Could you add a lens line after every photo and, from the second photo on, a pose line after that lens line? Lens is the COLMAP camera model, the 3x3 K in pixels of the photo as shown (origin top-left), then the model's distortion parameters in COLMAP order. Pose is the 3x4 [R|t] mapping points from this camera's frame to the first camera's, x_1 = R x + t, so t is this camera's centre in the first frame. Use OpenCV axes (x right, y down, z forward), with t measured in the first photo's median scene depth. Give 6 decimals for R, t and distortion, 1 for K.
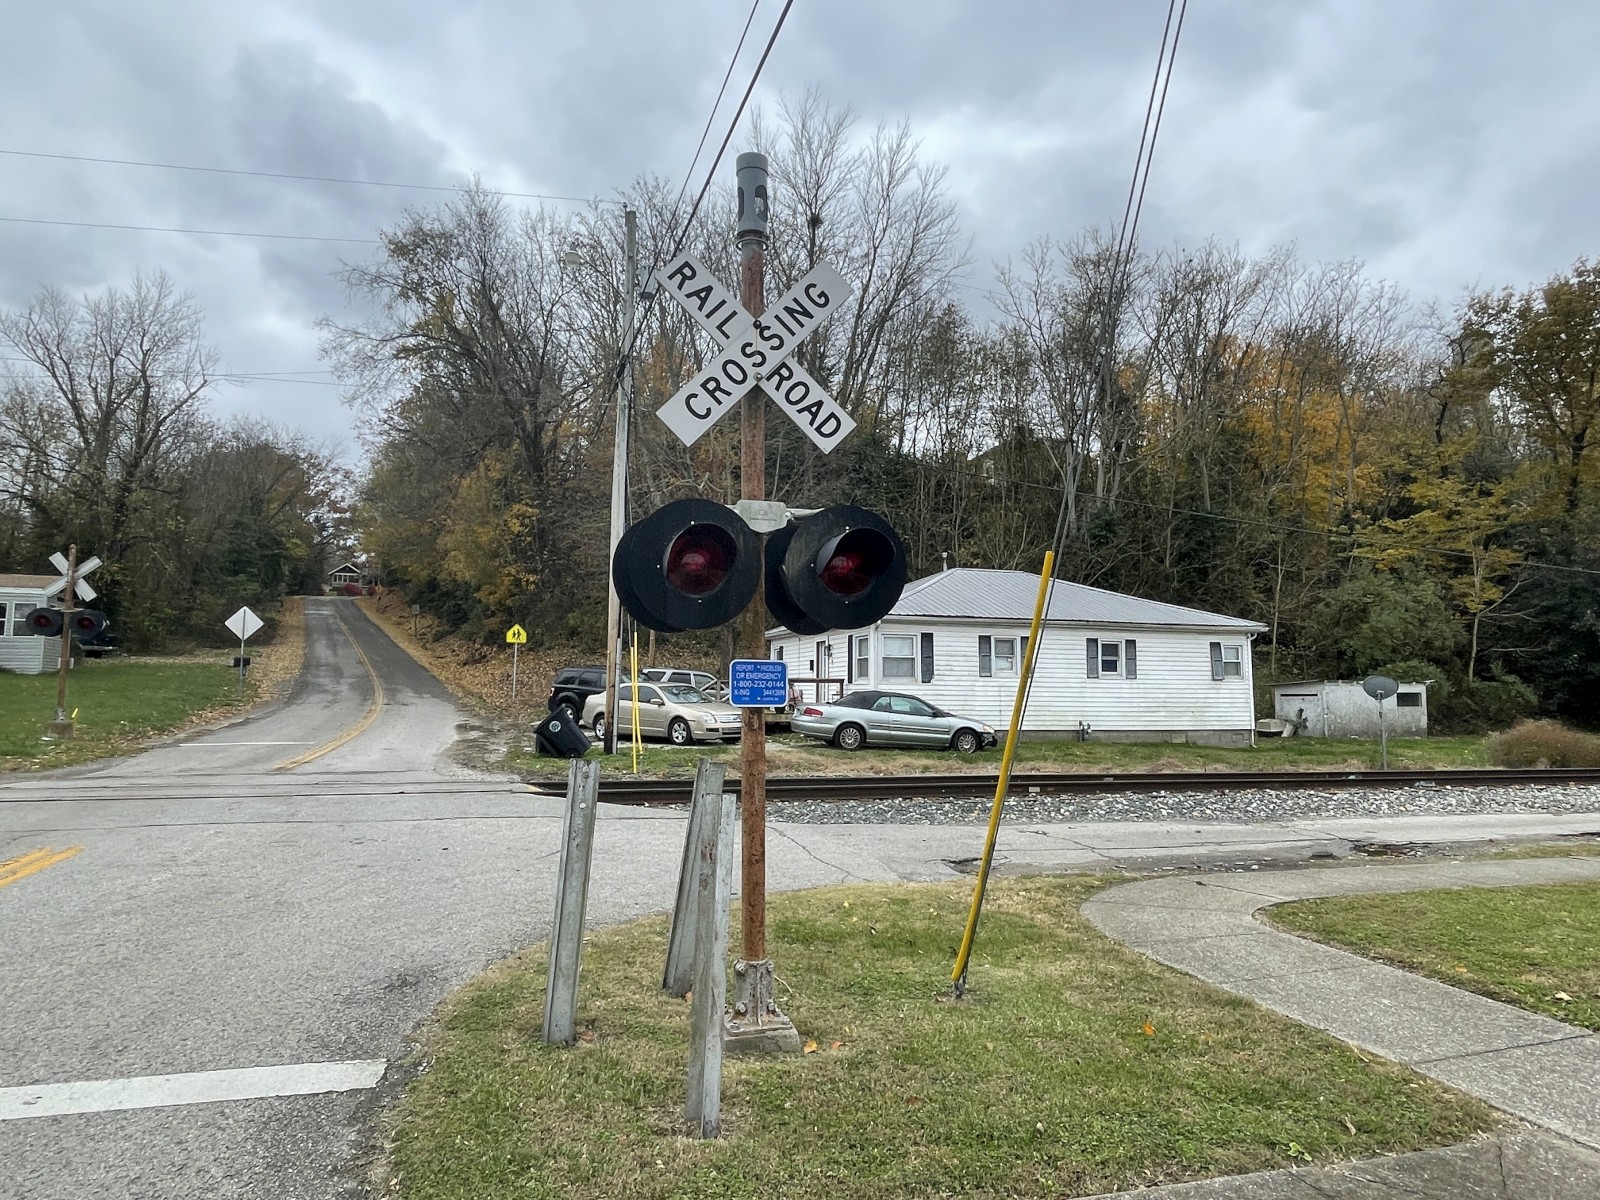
lens RADIAL K [[981.2, 0, 813.1], [0, 981.2, 601.9], [0, 0, 1]] dist [0.003568, -0.002564]
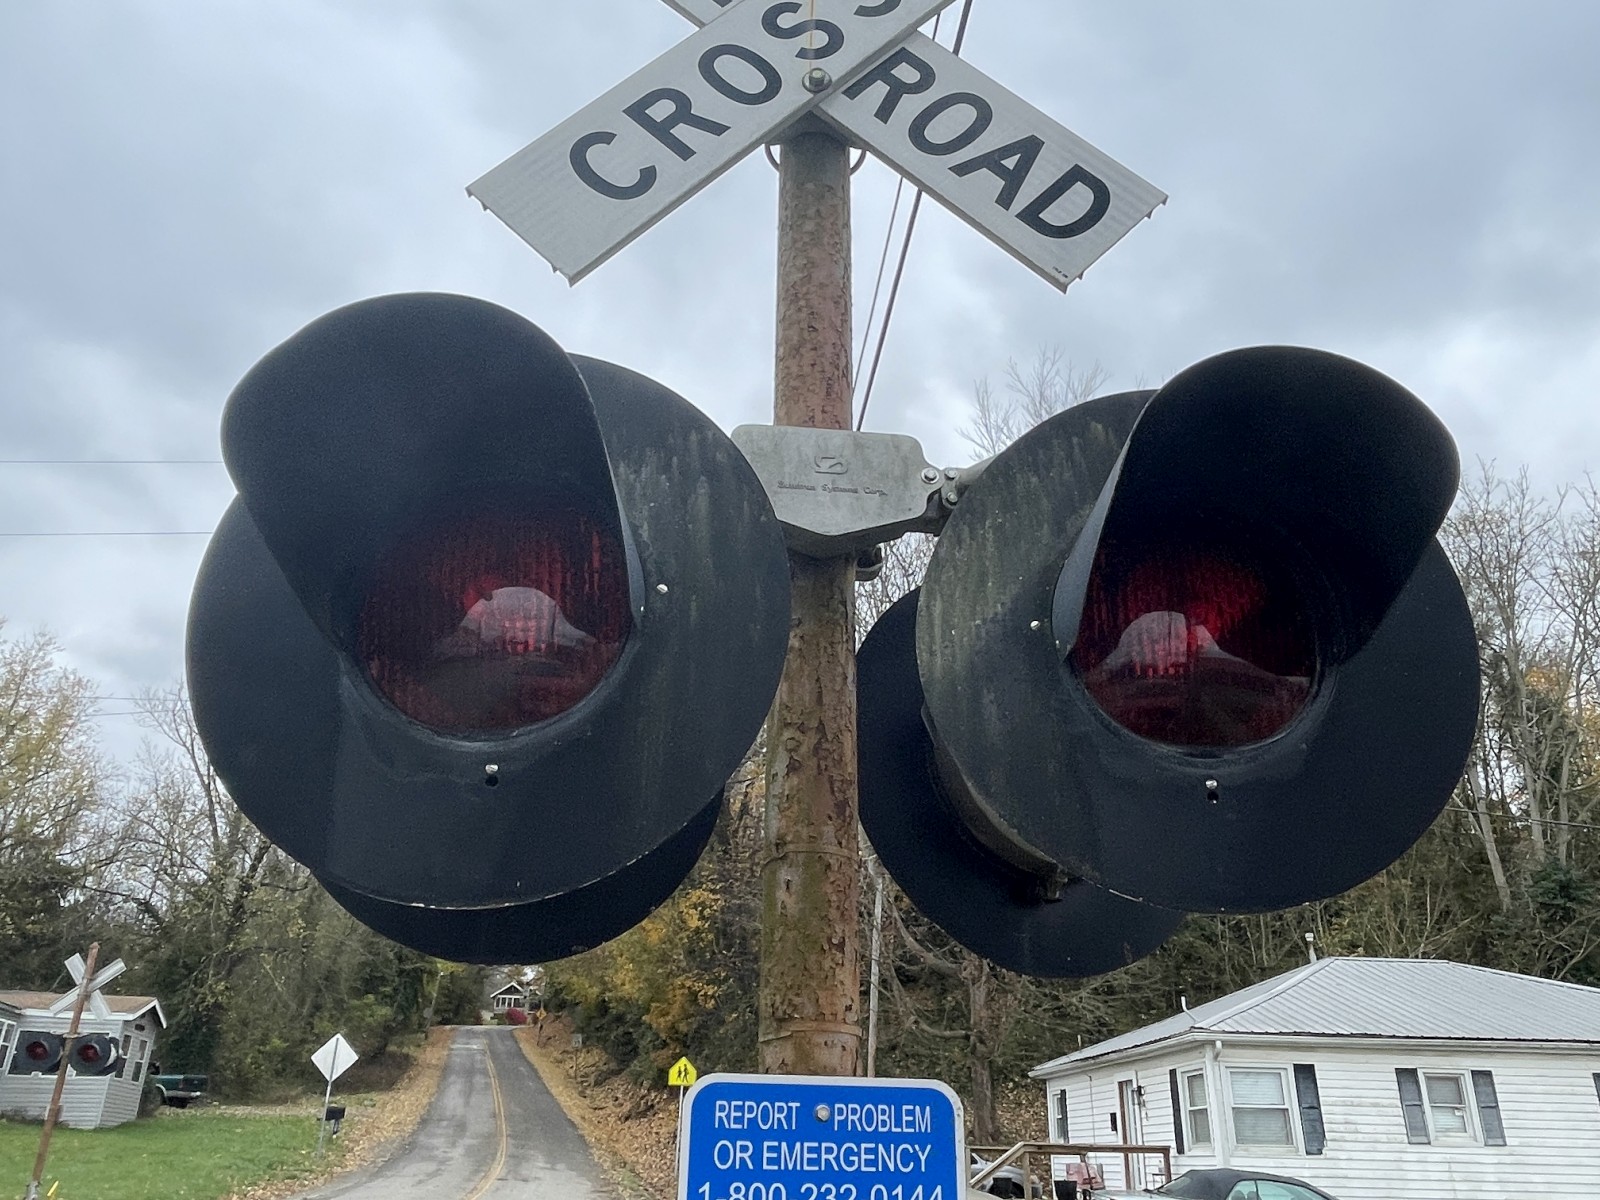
lens RADIAL K [[1230.1, 0, 810.5], [0, 1230.1, 590.2], [0, 0, 1]] dist [0.000693, -0.002986]
pose [[0.974668, -0.084629, -0.207027, 0.001366], [0.009916, 0.941088, -0.338017, 0.008446], [0.223437, 0.327401, 0.918087, 0.120788]]
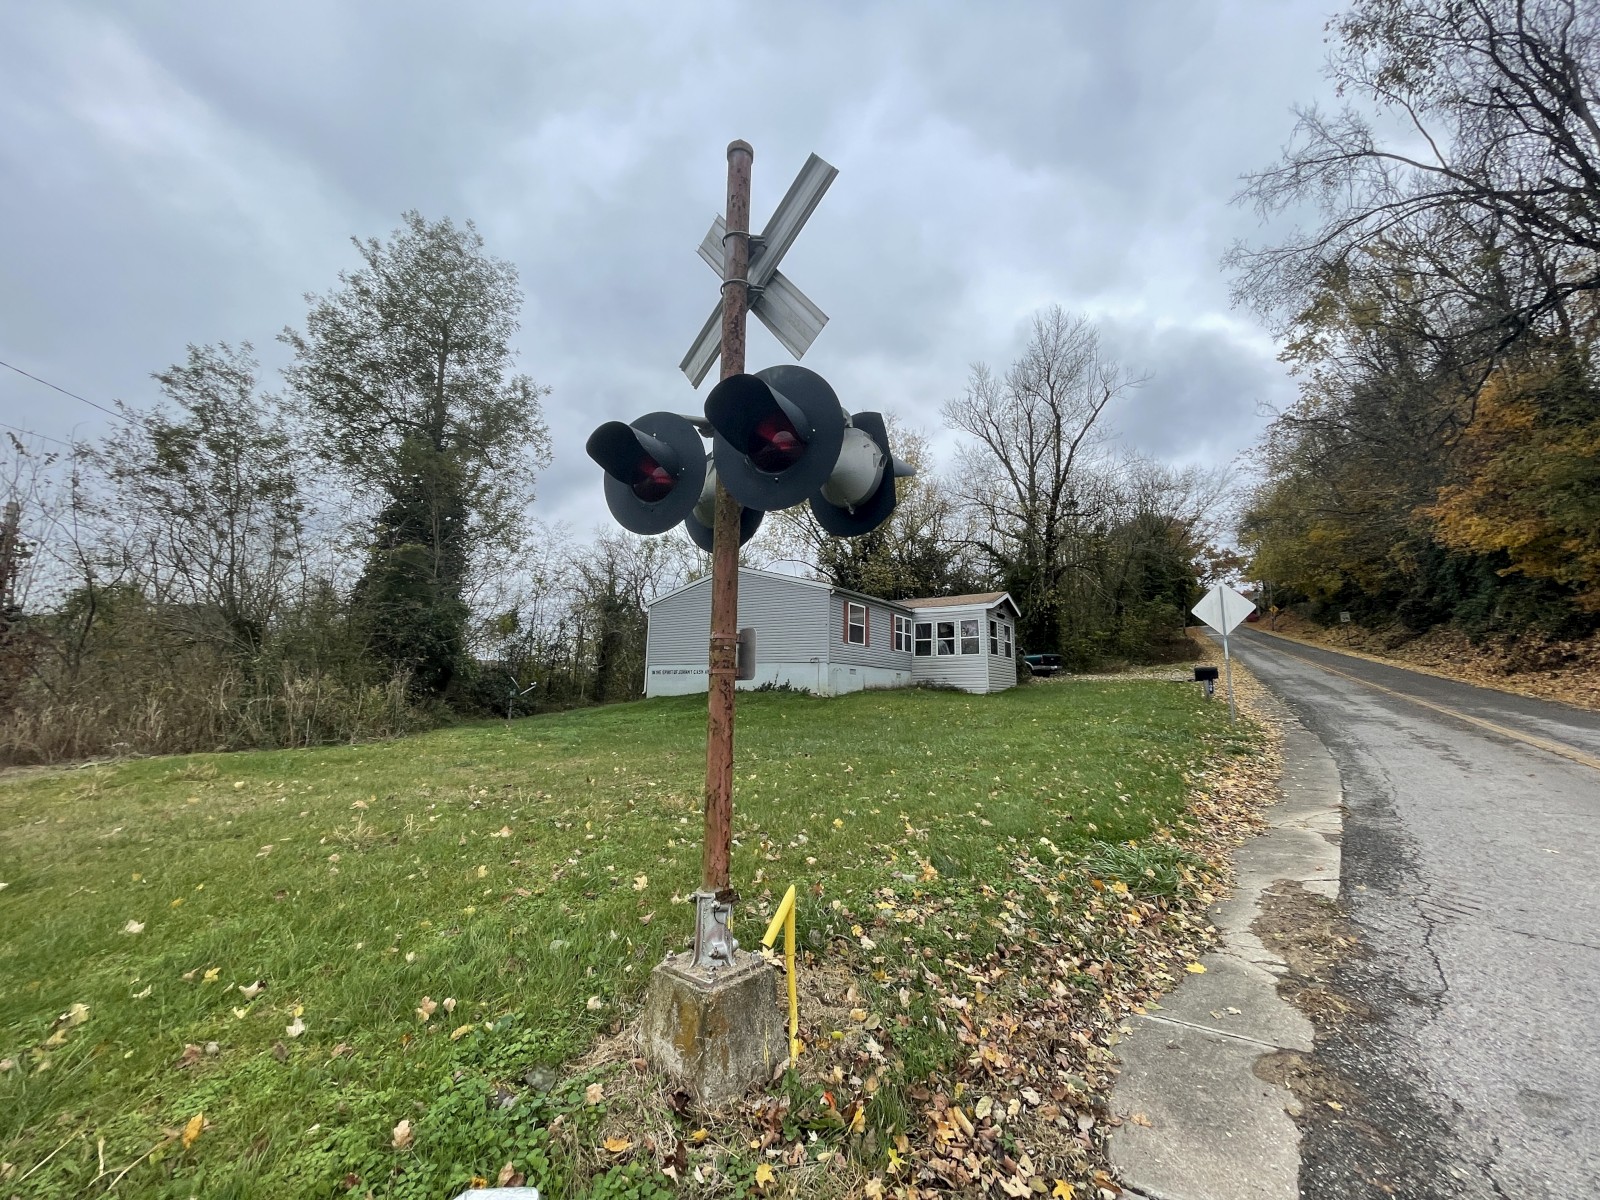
lens RADIAL K [[627.1, 0, 800.0], [0, 627.1, 600.0], [0, 0, 1]] dist [-0.000225, 0.000025]
pose [[0.520671, -0.128512, -0.844030, -0.462120], [0.071887, 0.991695, -0.106650, 0.045410], [0.850725, -0.005145, 0.525585, 0.679335]]
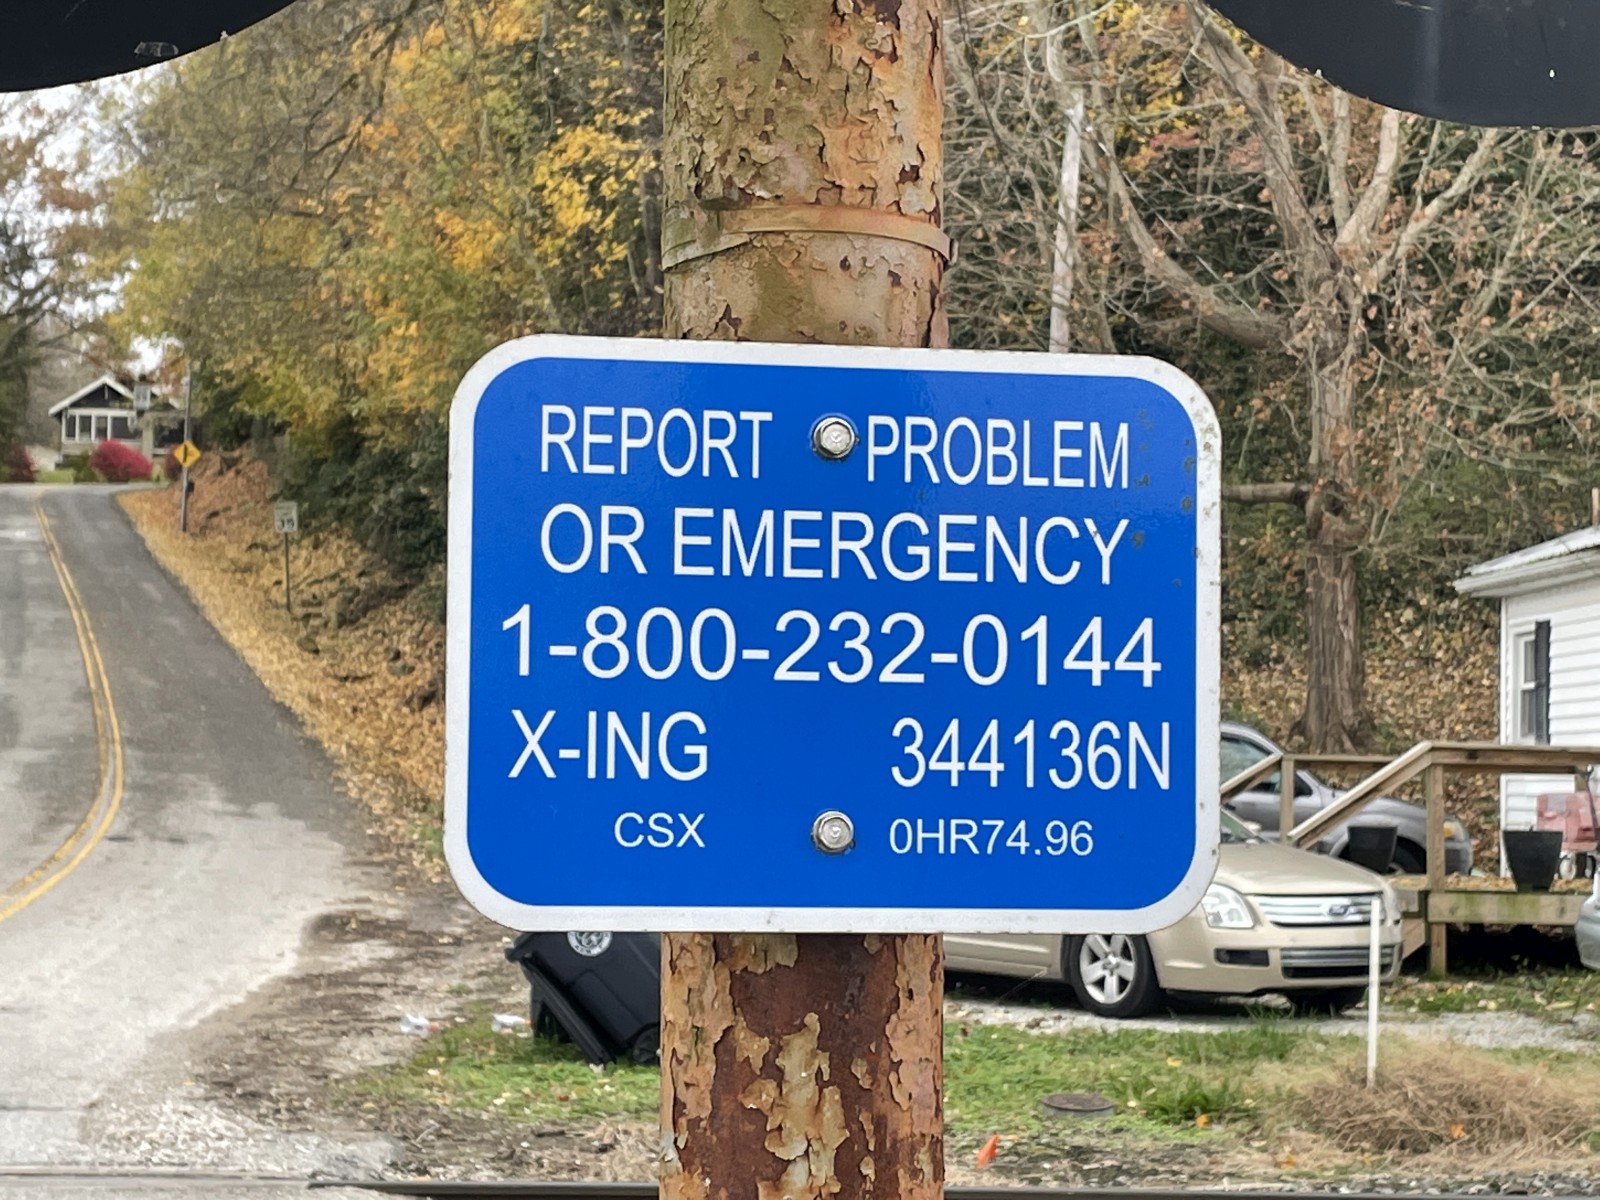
lens RADIAL K [[3392.6, 0, 821.9], [0, 3392.6, 633.3], [0, 0, 1]] dist [0.103170, 0.386209]
pose [[0.969753, -0.005991, -0.244015, 0.001816], [0.016095, 0.999093, 0.039434, 0.012159], [0.243557, -0.042169, 0.968969, 0.124254]]
